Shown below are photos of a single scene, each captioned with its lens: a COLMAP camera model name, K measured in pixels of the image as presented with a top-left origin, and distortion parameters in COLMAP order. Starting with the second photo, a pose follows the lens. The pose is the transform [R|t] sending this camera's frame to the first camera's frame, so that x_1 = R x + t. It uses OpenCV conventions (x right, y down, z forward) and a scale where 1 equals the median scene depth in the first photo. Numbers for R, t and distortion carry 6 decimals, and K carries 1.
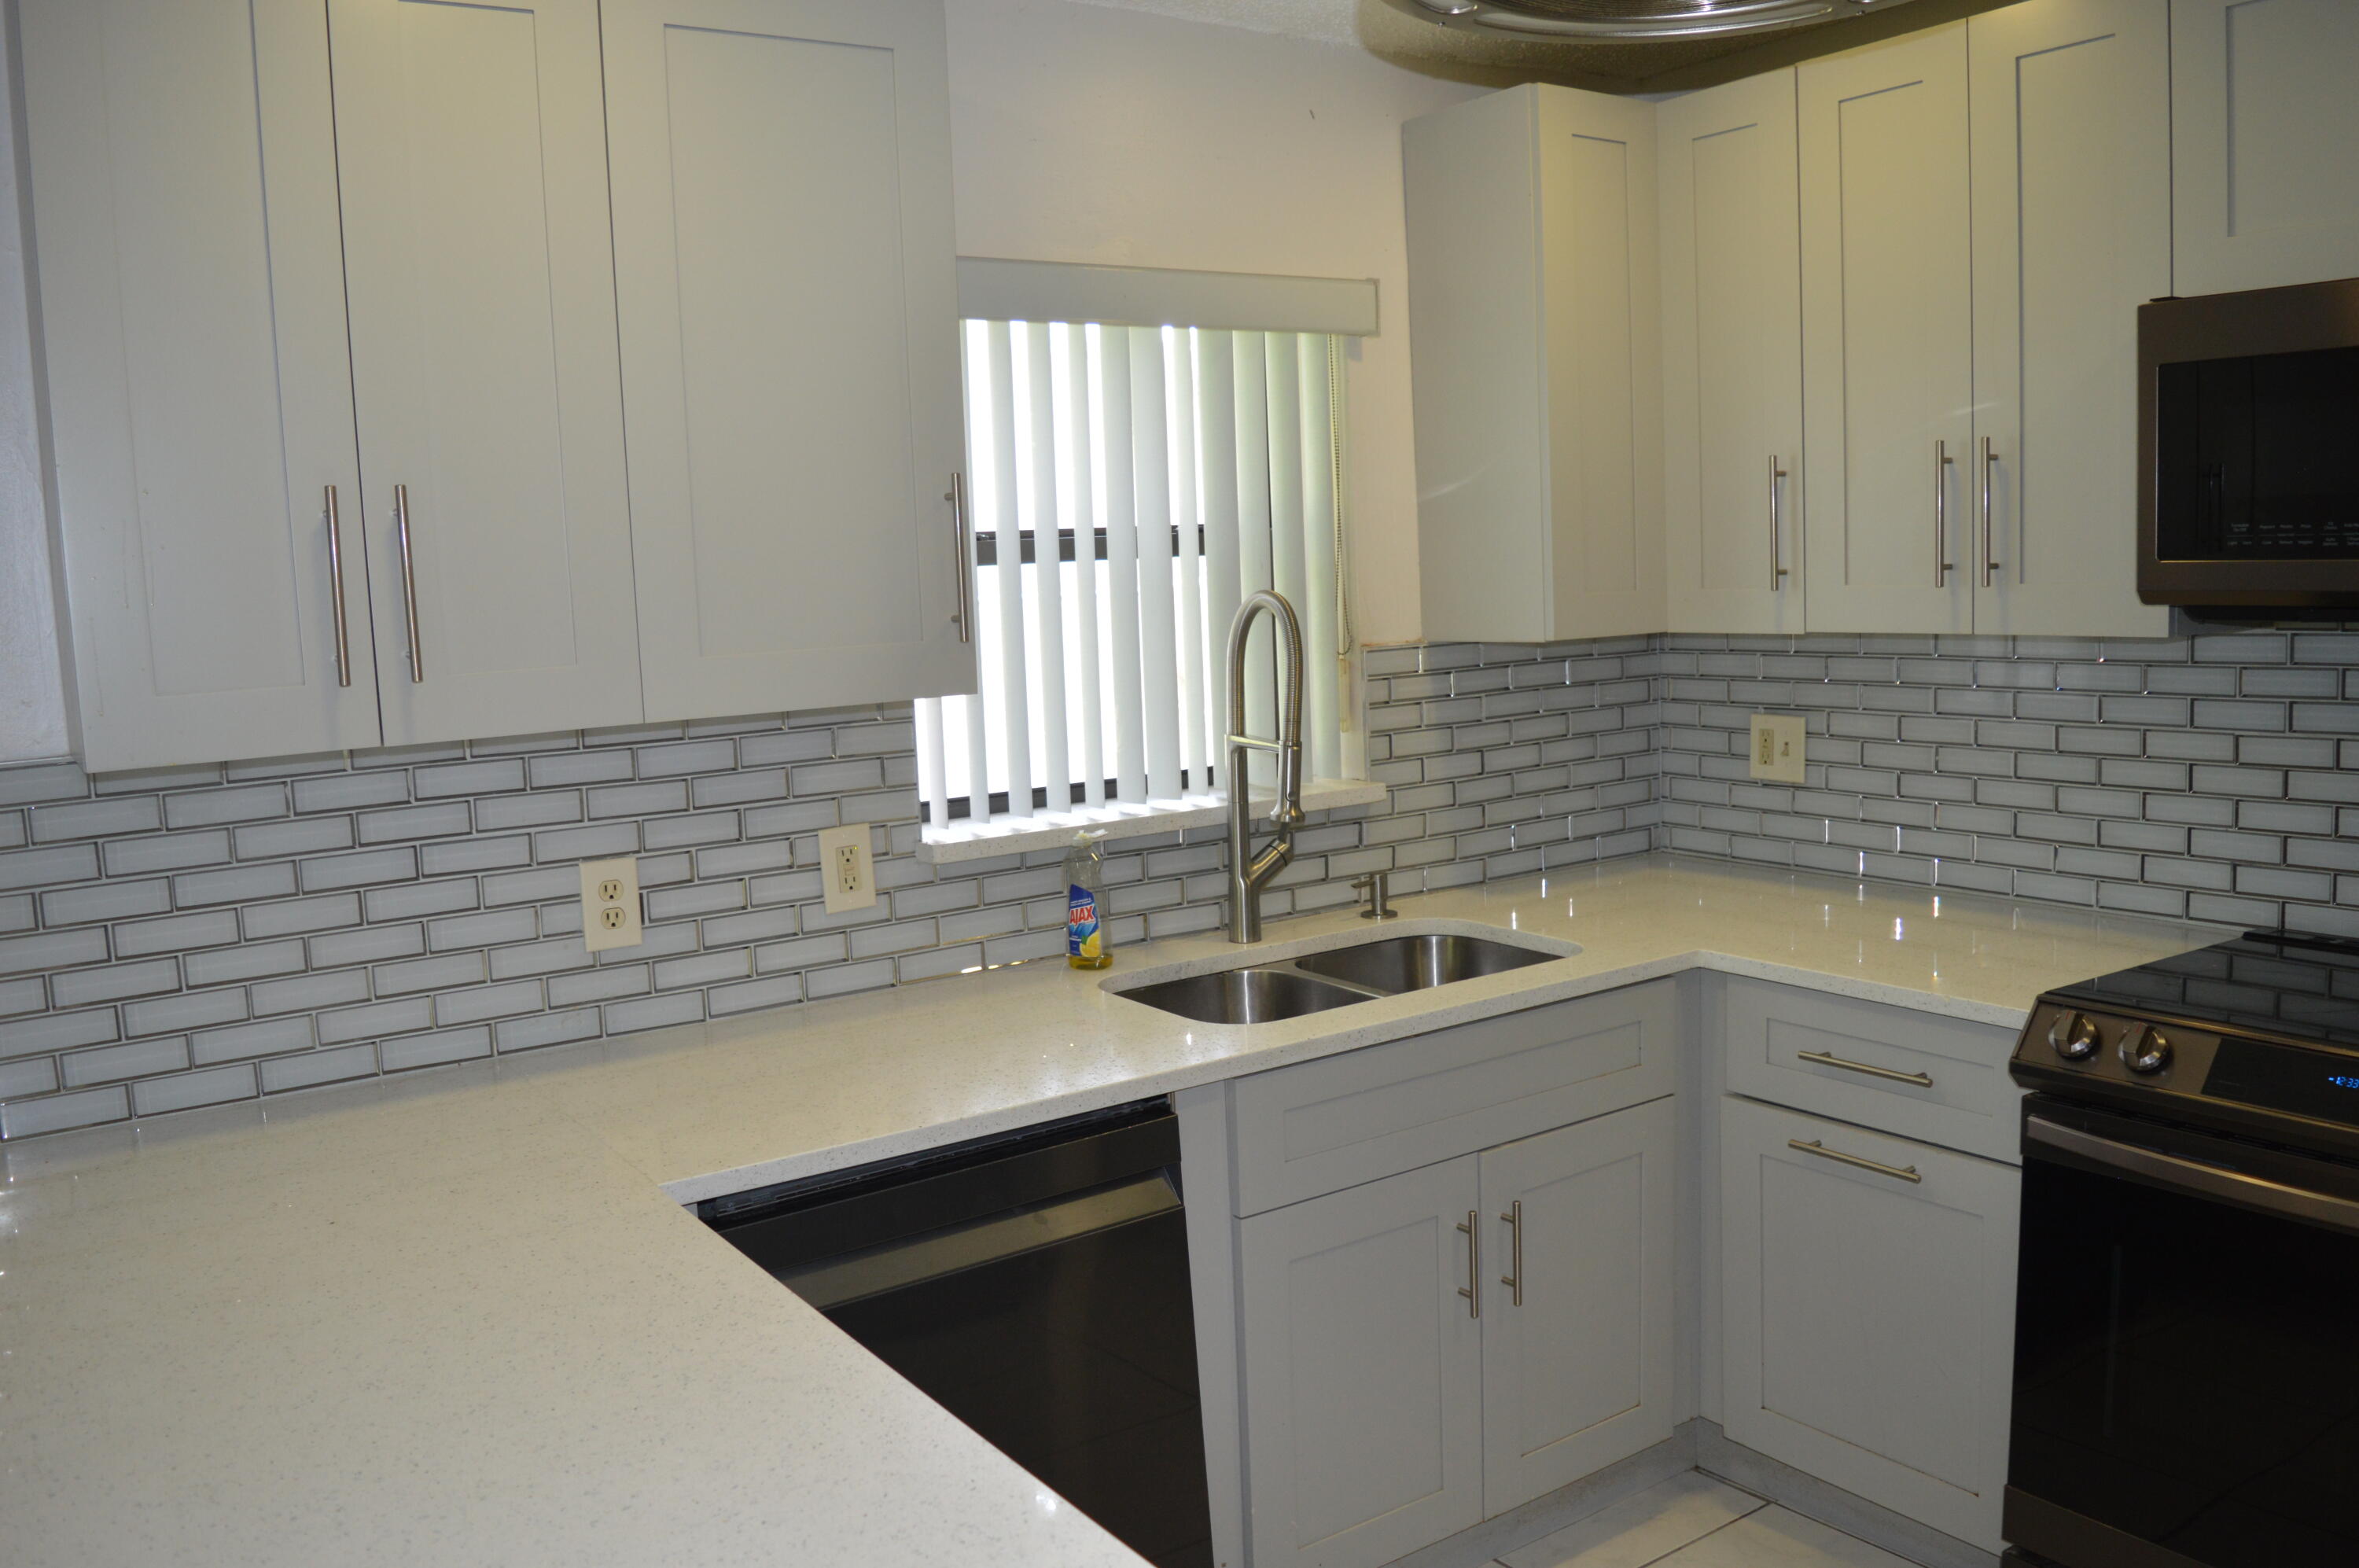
lens RADIAL K [[1877.2, 0, 1181.1], [0, 1877.2, 780.8], [0, 0, 1]] dist [-0.085988, 0.010022]
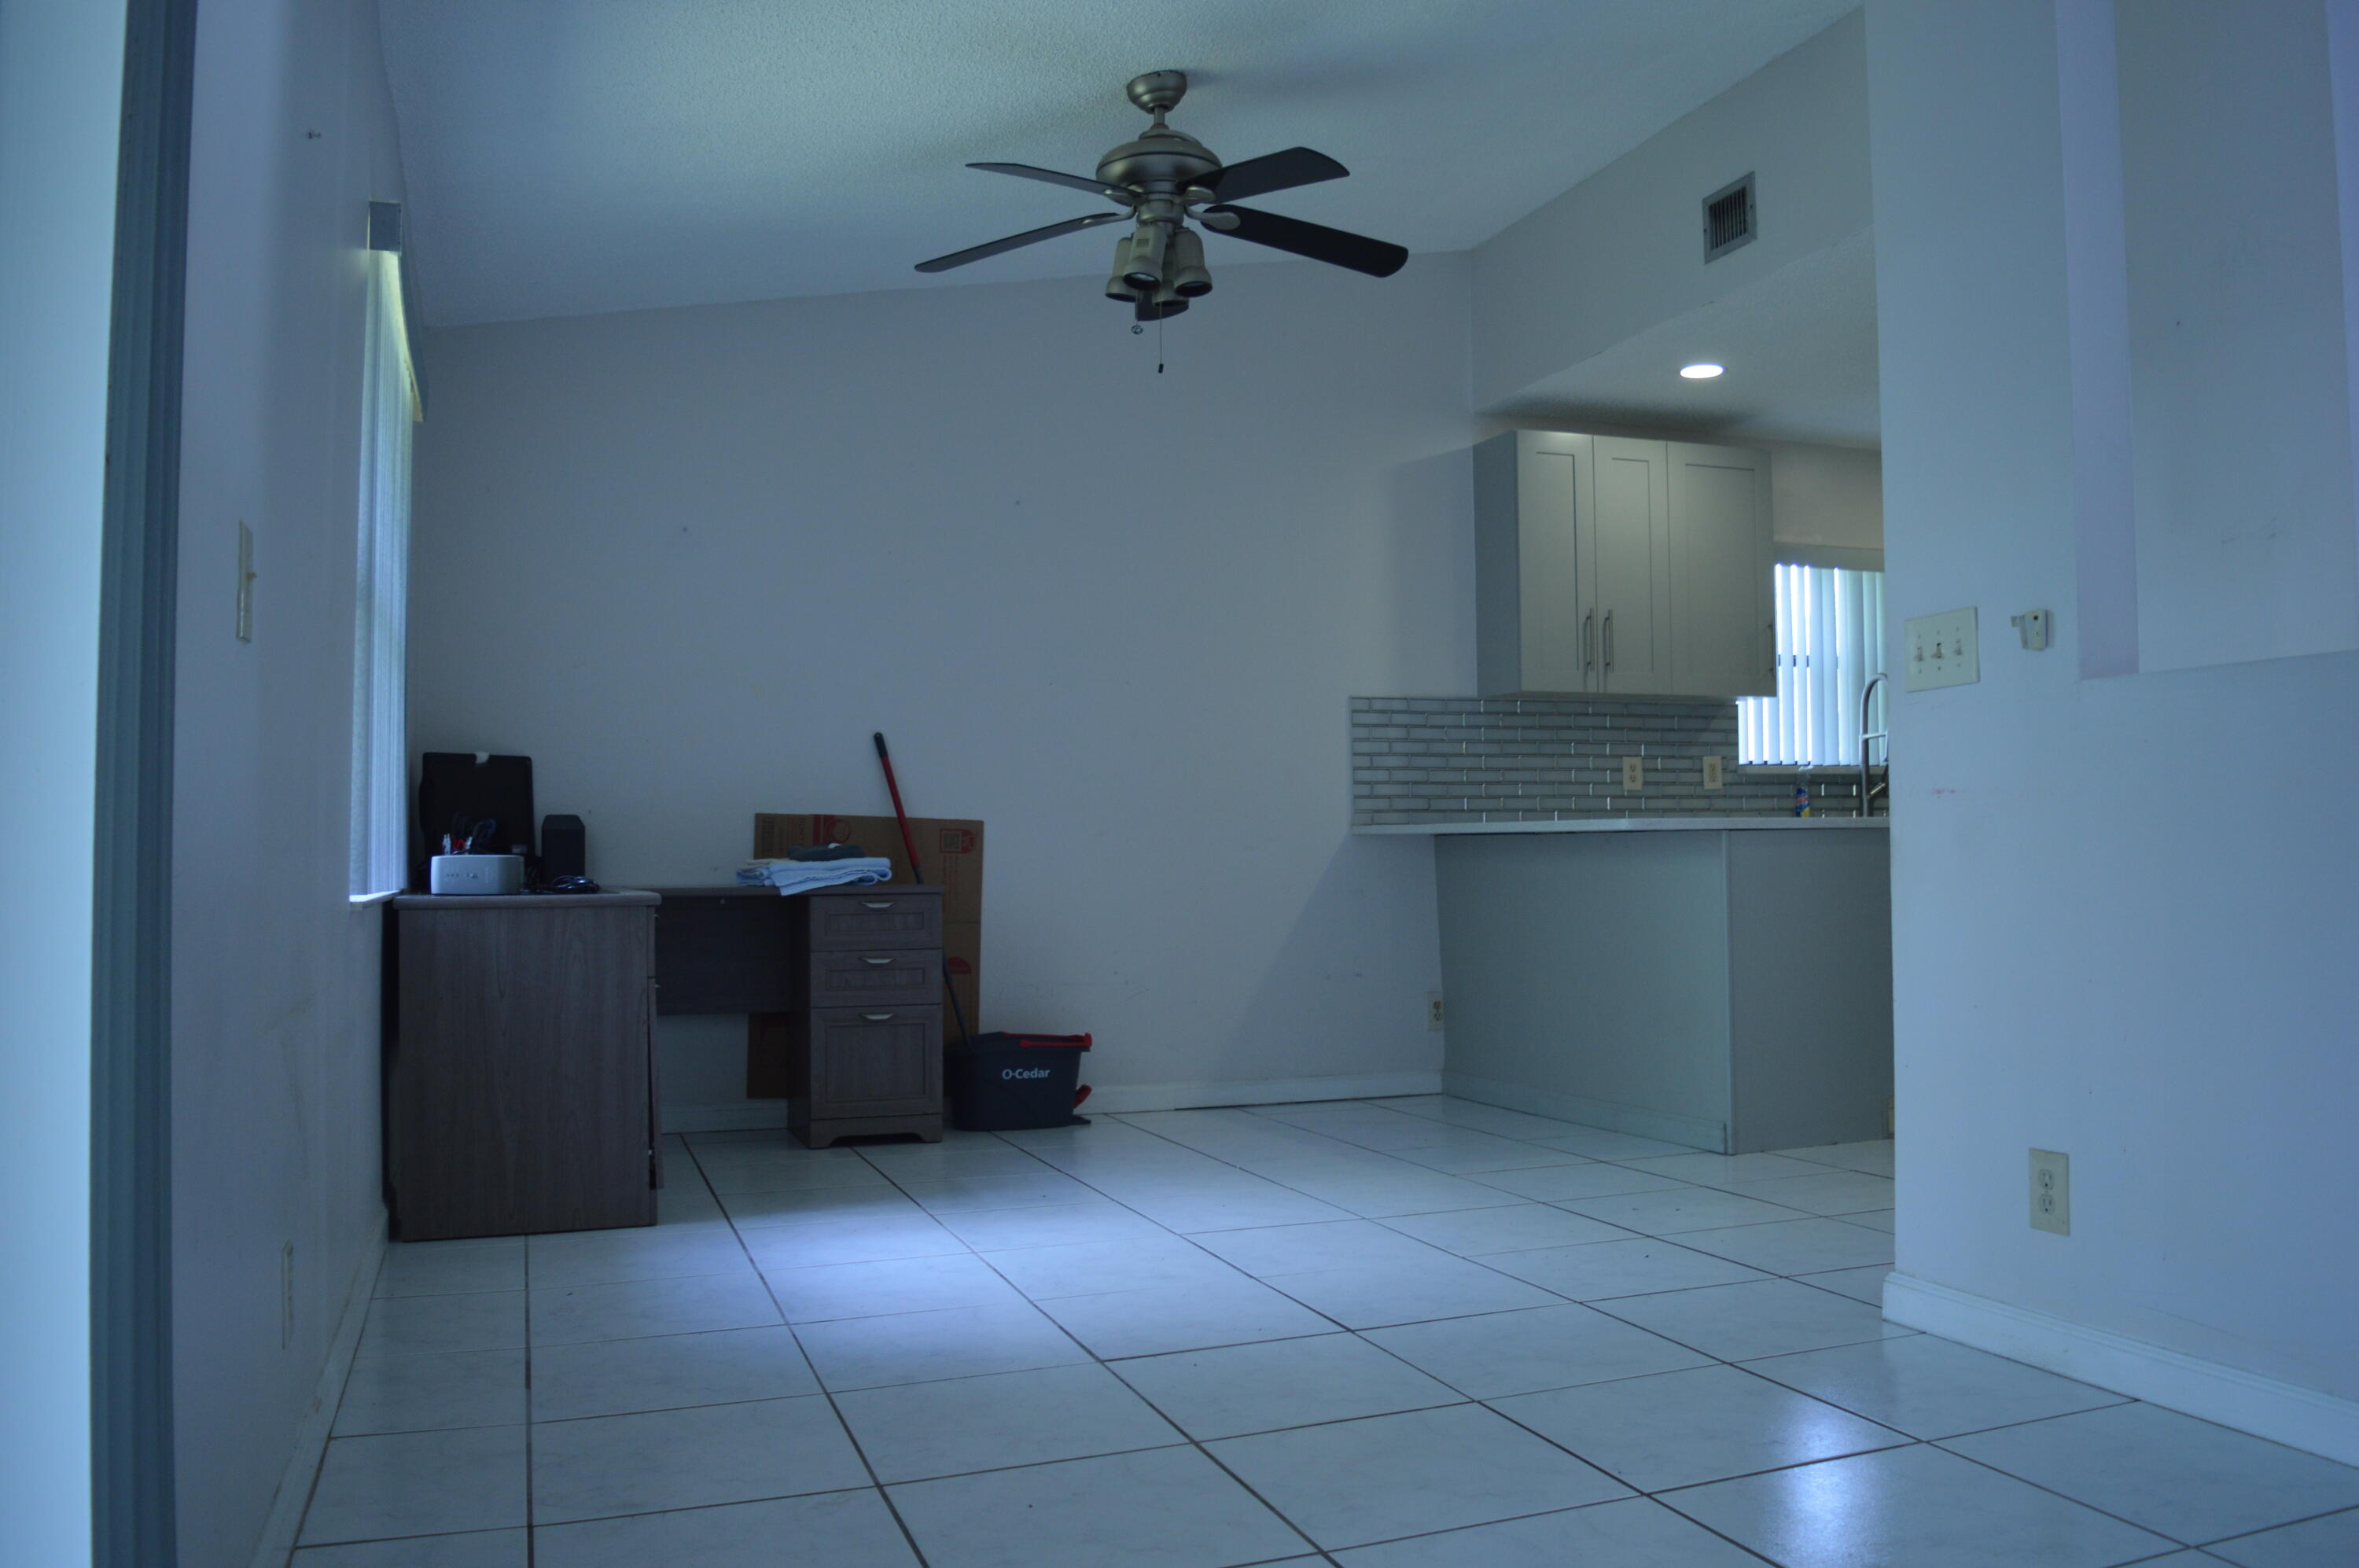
lens RADIAL K [[1877.2, 0, 1180.5], [0, 1877.2, 789.2], [0, 0, 1]] dist [-0.085988, 0.010022]
pose [[0.970350, 0.027695, -0.240113, -0.272768], [-0.061040, 0.989293, -0.132568, 0.453830], [0.233870, 0.143294, 0.961650, -1.627914]]
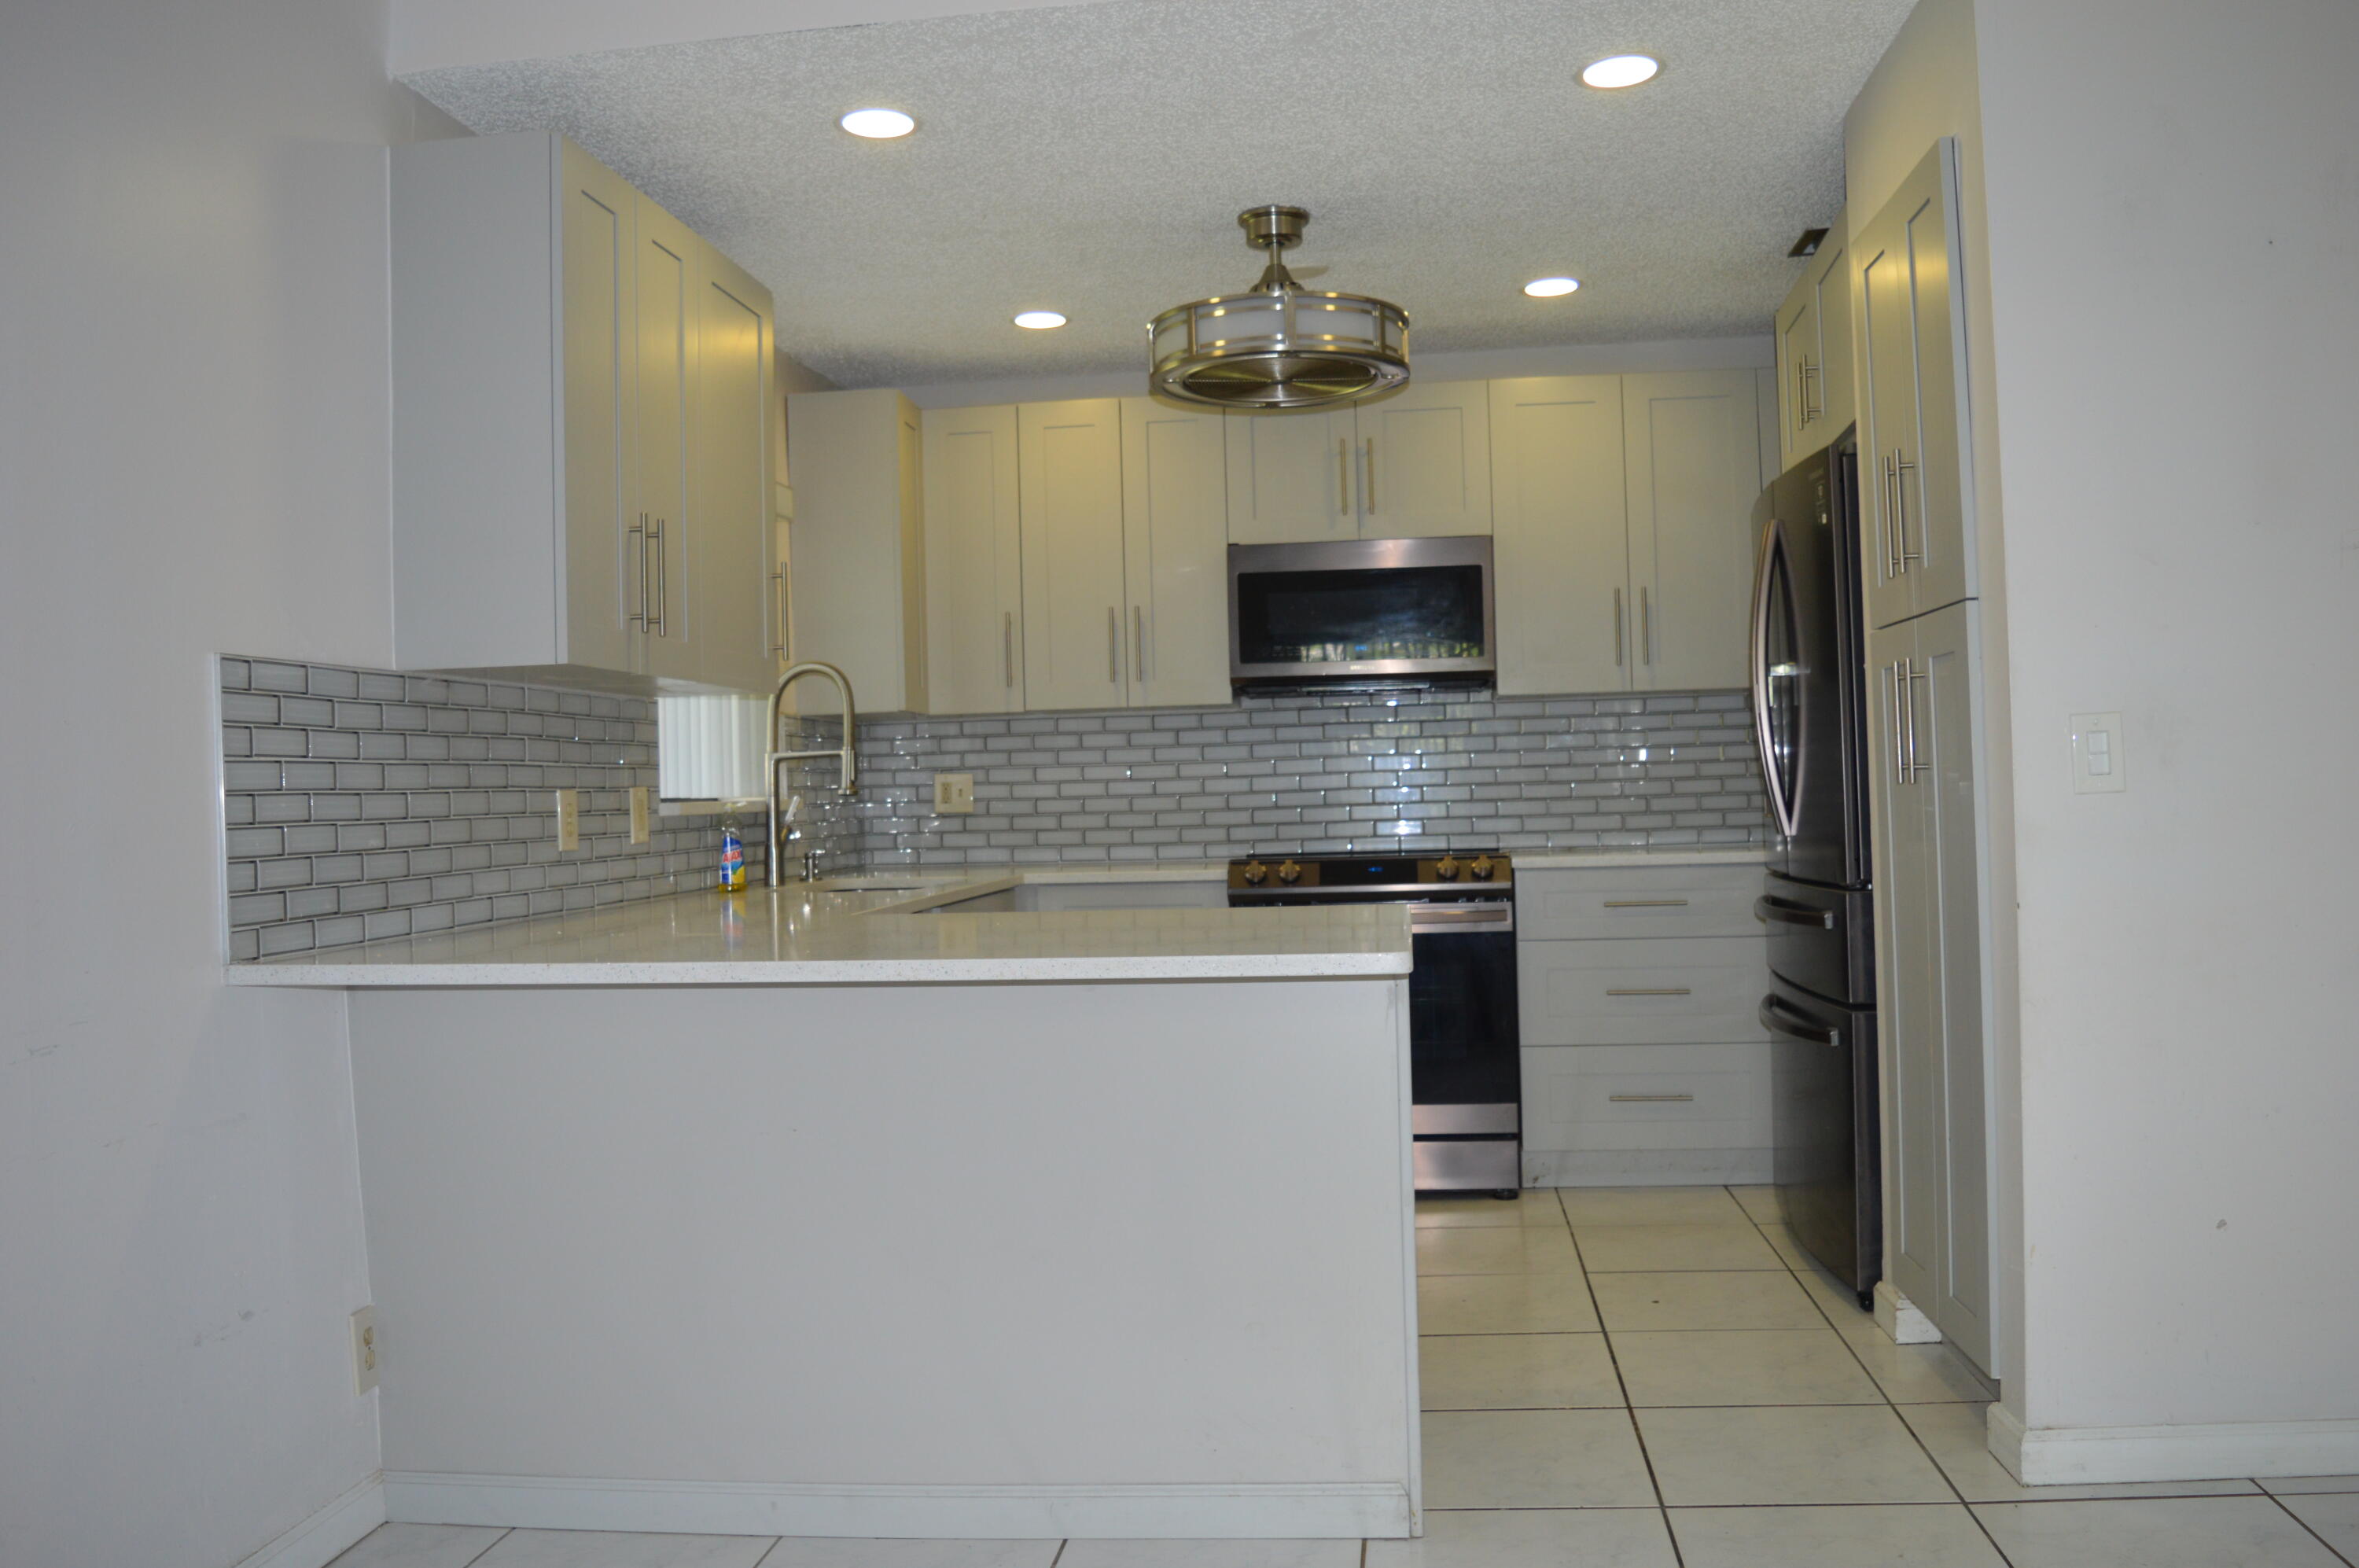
lens RADIAL K [[1877.2, 0, 1181.5], [0, 1877.2, 771.1], [0, 0, 1]] dist [-0.085988, 0.010022]
pose [[0.662675, 0.032634, 0.748195, -1.020273], [0.087700, 0.988795, -0.120804, 0.233749], [-0.743754, 0.145671, 0.652388, -0.319594]]
